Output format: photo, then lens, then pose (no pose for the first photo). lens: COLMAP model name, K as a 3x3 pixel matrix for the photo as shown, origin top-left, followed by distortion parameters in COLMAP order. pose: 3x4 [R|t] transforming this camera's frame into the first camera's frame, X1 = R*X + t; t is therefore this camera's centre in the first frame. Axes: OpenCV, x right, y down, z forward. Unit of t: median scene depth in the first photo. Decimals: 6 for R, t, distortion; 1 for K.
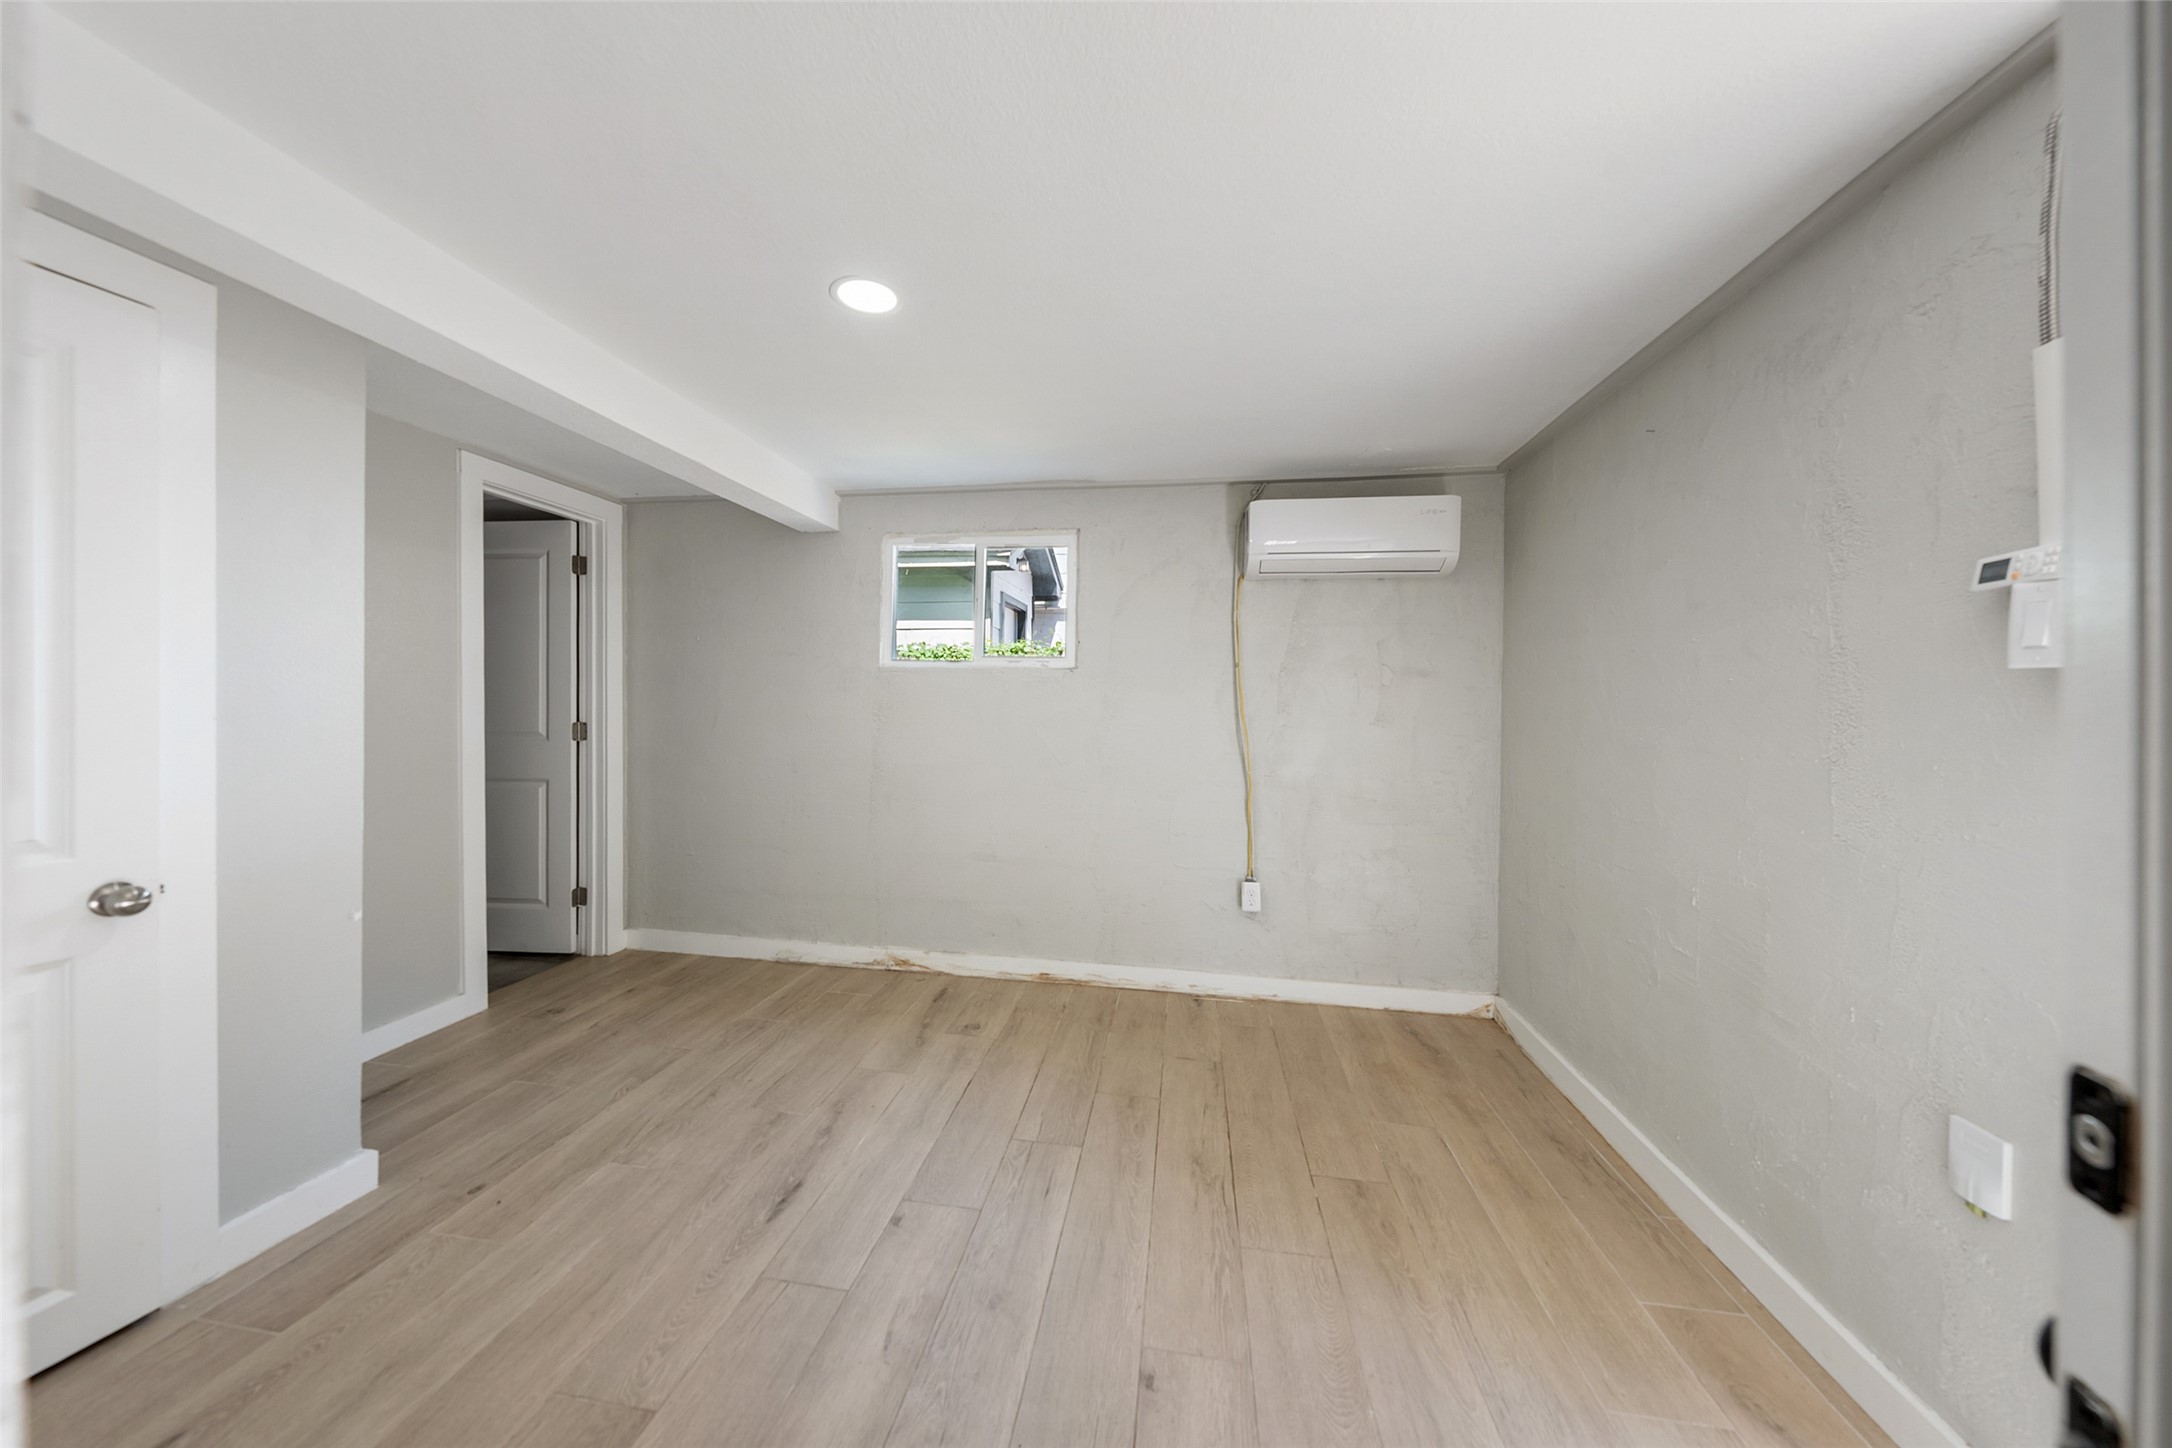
lens RADIAL K [[746.2, 0, 1071.8], [0, 746.2, 707.7], [0, 0, 1]] dist [-0.001237, -0.000108]
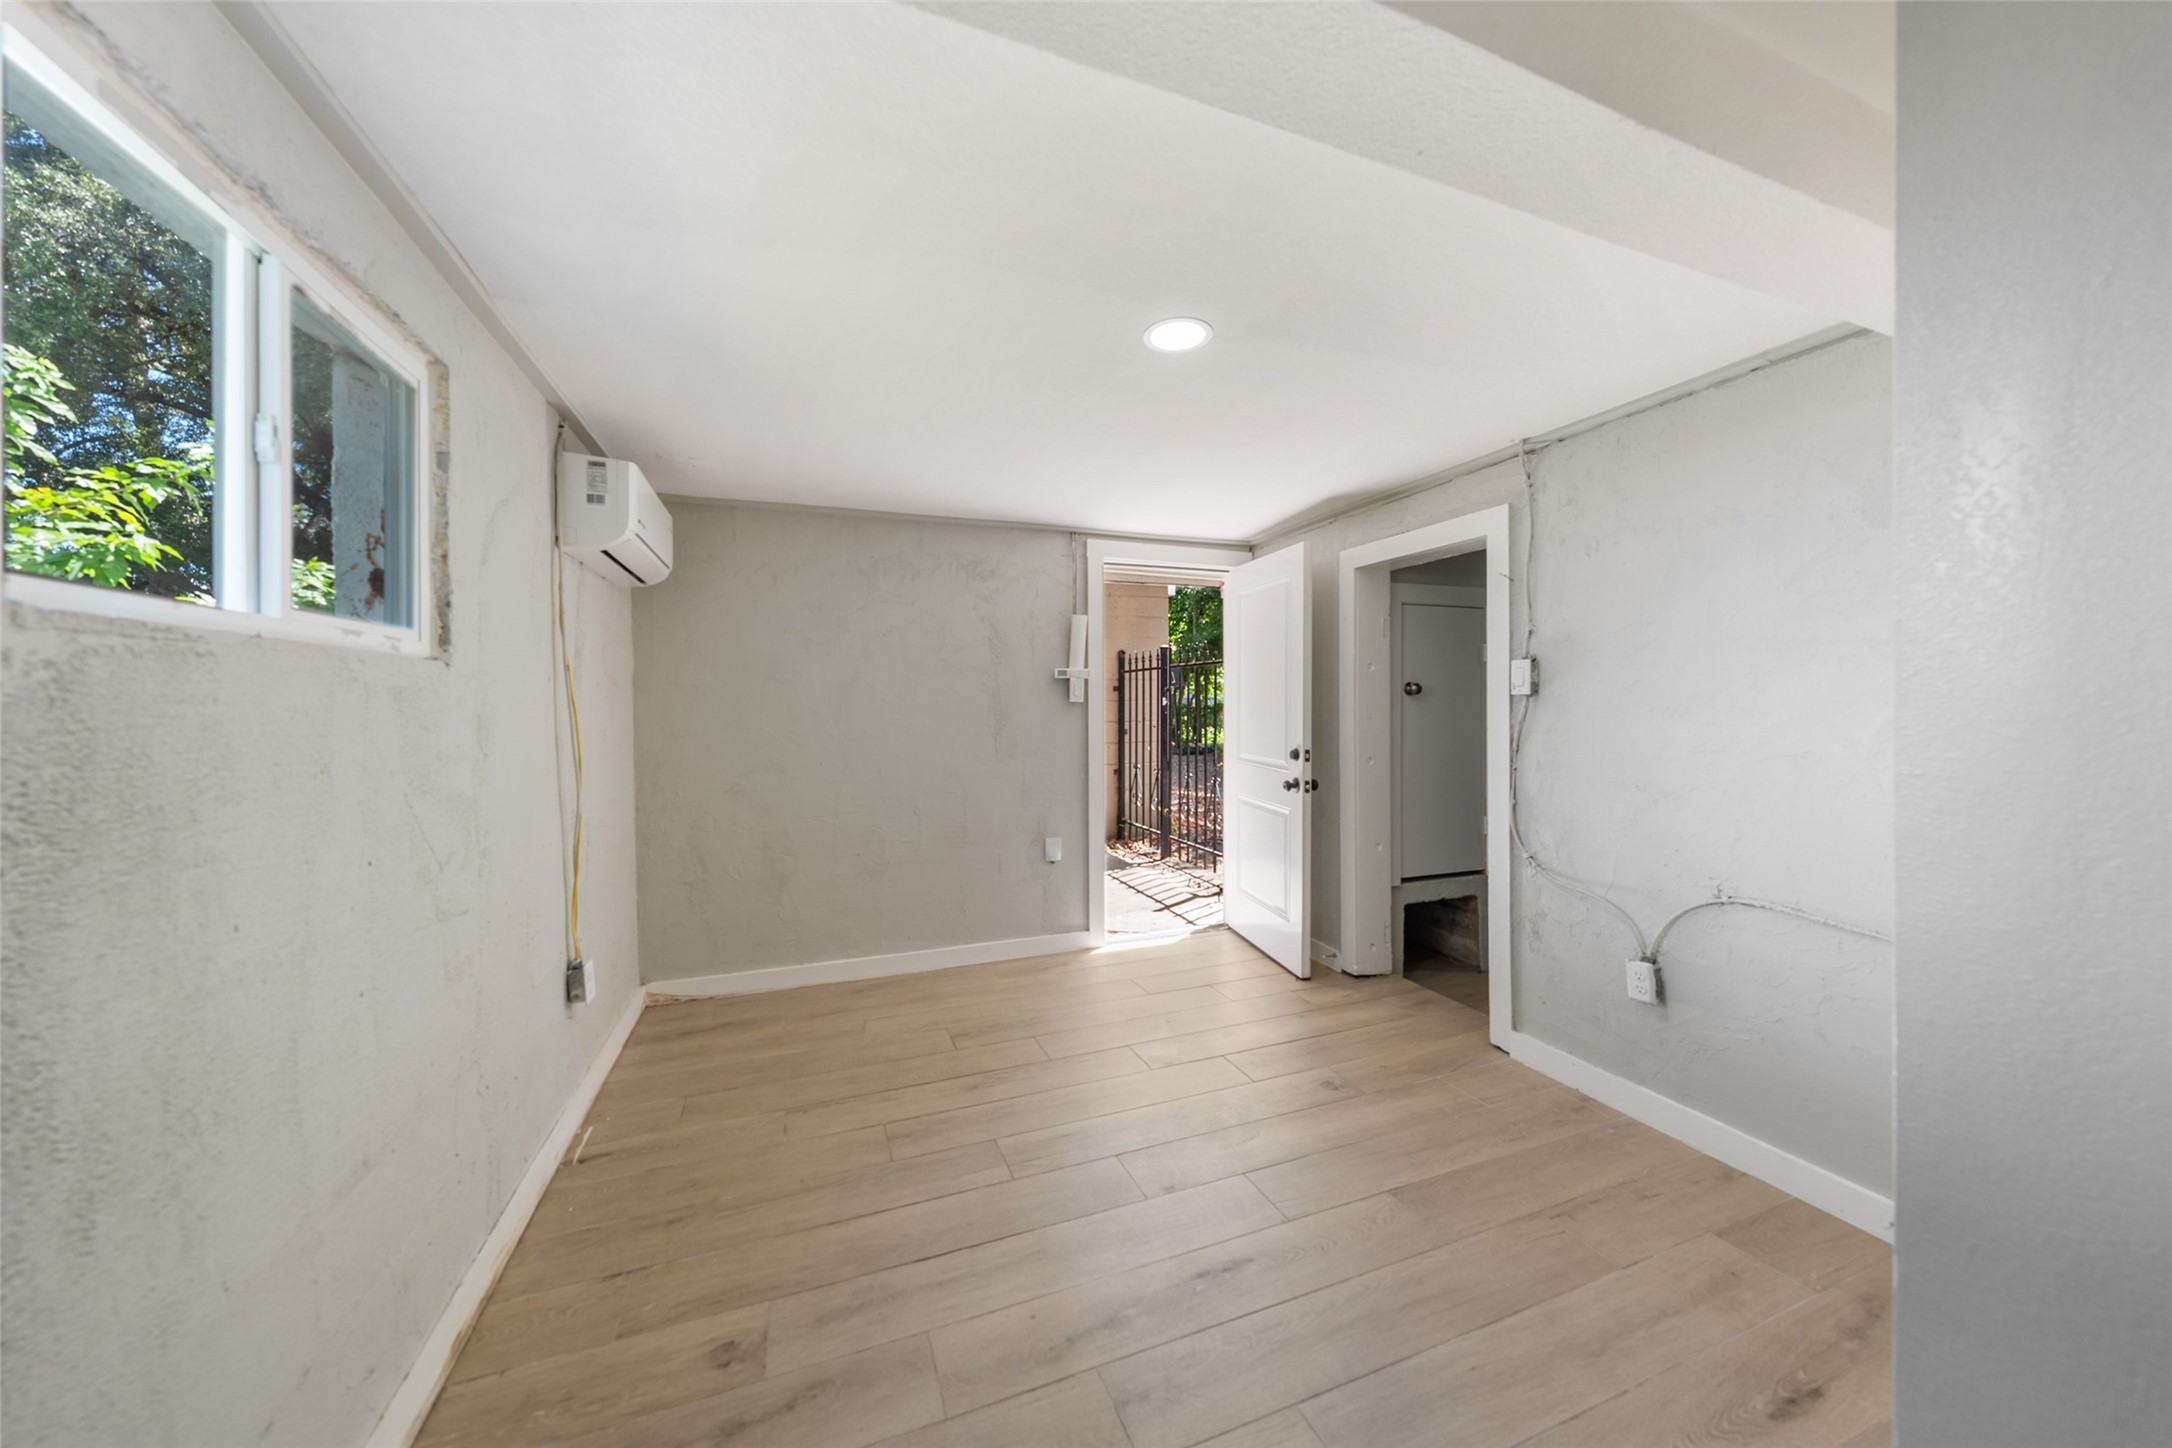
lens RADIAL K [[746.2, 0, 1071.8], [0, 746.2, 707.7], [0, 0, 1]] dist [-0.001237, -0.000108]
pose [[-0.492420, -0.016966, 0.870193, -0.737415], [0.002999, 0.999771, 0.021189, -0.038606], [-0.870353, 0.013044, -0.492256, 1.093926]]
